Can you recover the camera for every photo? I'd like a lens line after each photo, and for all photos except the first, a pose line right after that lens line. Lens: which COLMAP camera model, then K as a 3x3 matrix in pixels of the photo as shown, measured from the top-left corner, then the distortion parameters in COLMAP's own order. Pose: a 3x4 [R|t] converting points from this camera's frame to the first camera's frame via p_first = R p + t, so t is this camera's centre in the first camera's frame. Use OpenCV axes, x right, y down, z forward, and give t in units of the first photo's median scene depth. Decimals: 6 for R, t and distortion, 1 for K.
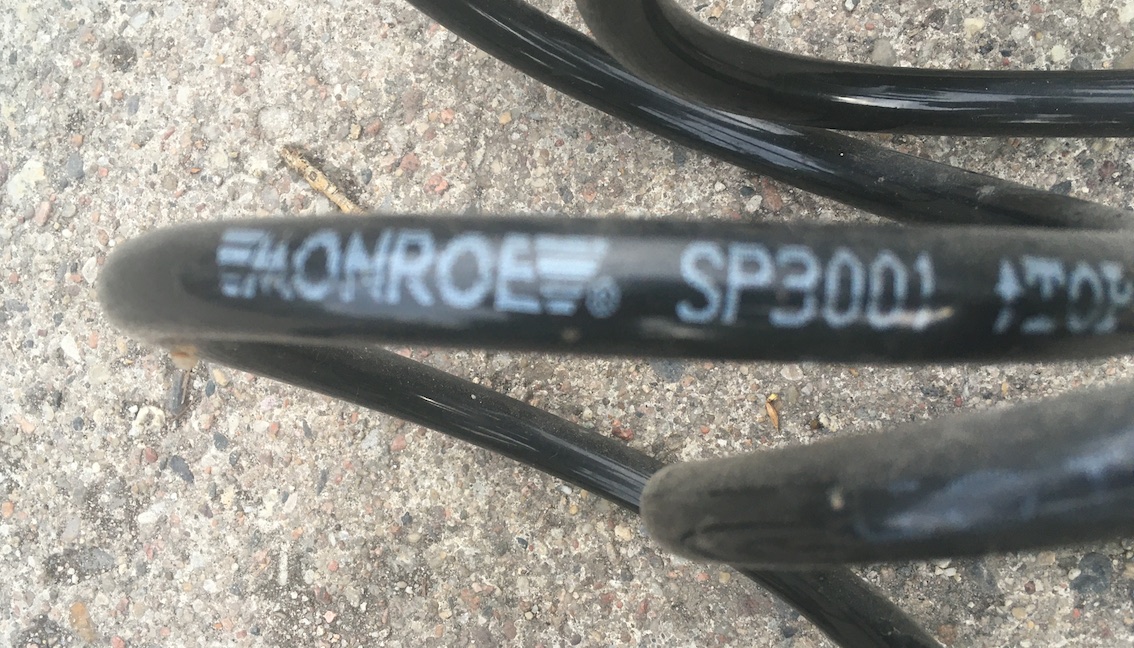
lens RADIAL K [[957.5, 0, 565.4], [0, 957.5, 323.2], [0, 0, 1]] dist [0.066024, -0.025621]
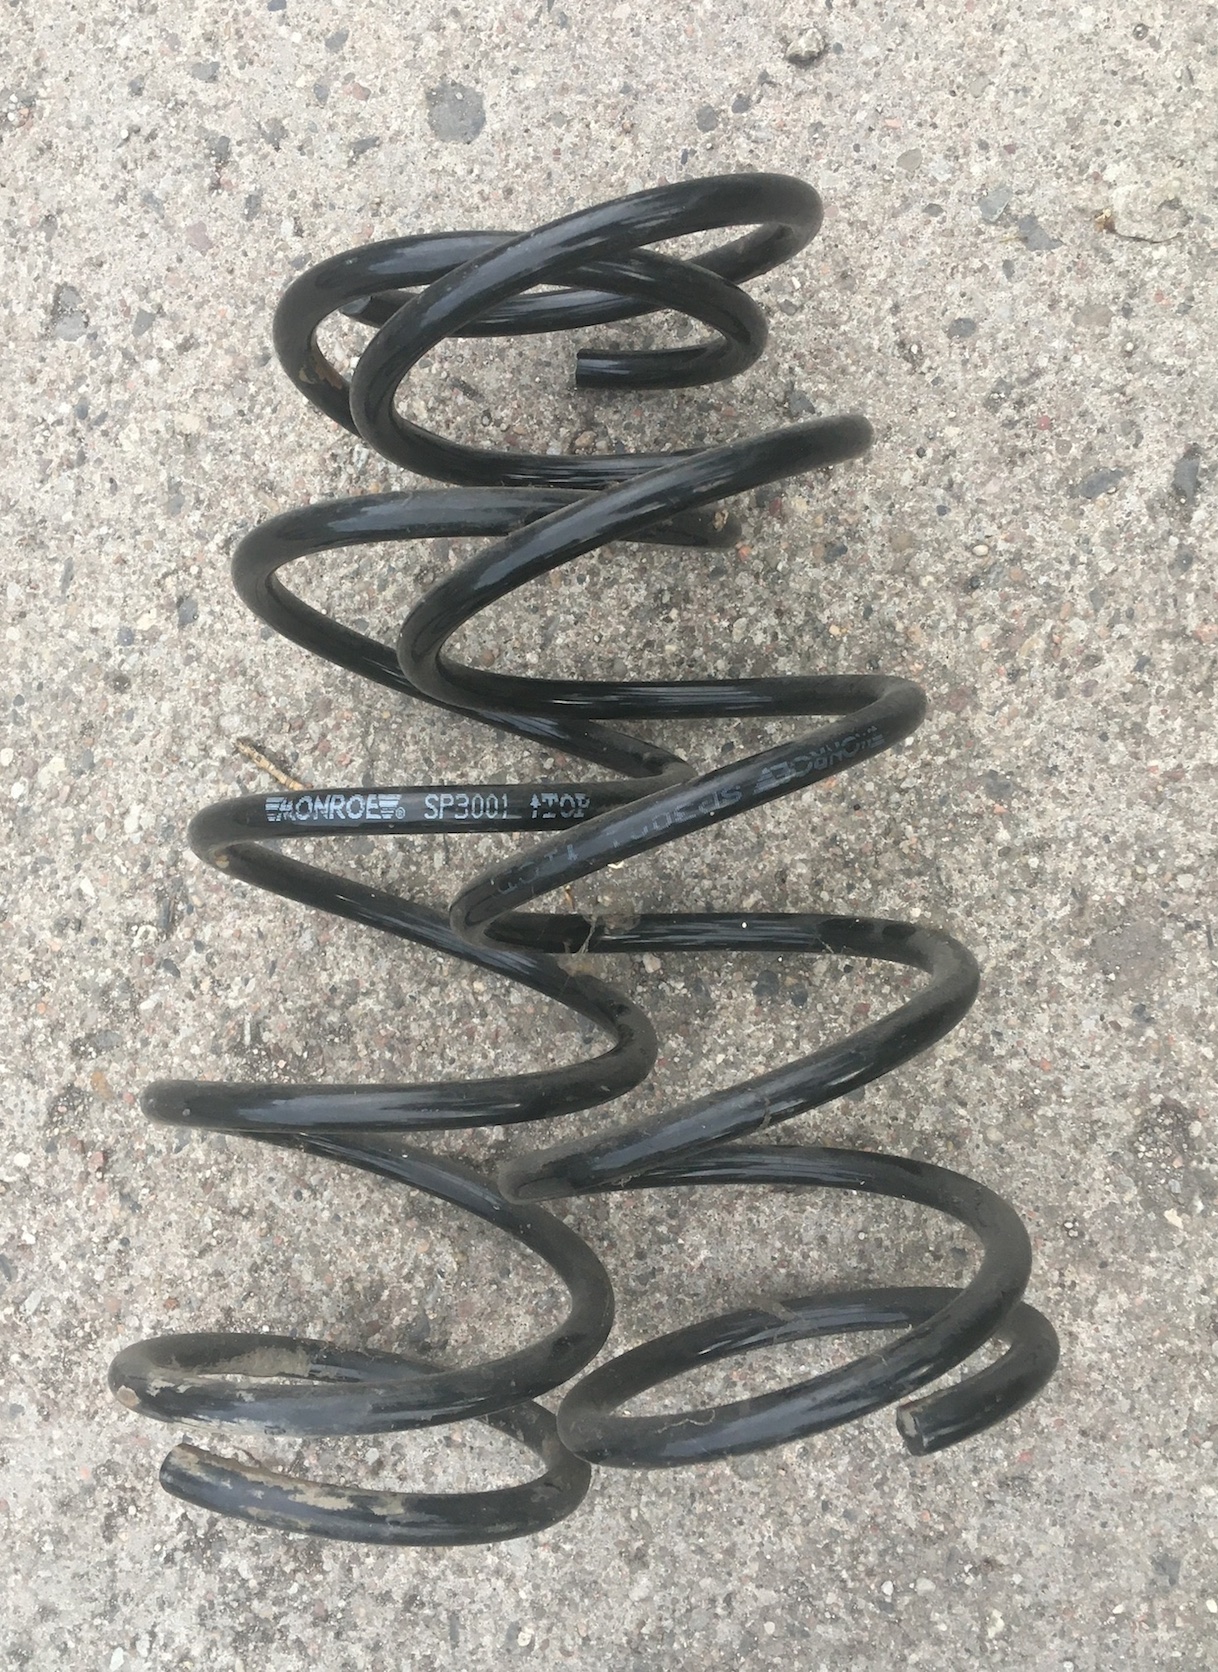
lens RADIAL K [[1621.9, 0, 608.1], [0, 1621.9, 842.5], [0, 0, 1]] dist [0.095388, 0.000000]
pose [[0.998184, -0.053403, 0.027890, 0.193273], [0.054755, 0.997236, -0.050230, 0.128097], [-0.025130, 0.051666, 0.998348, -1.476025]]
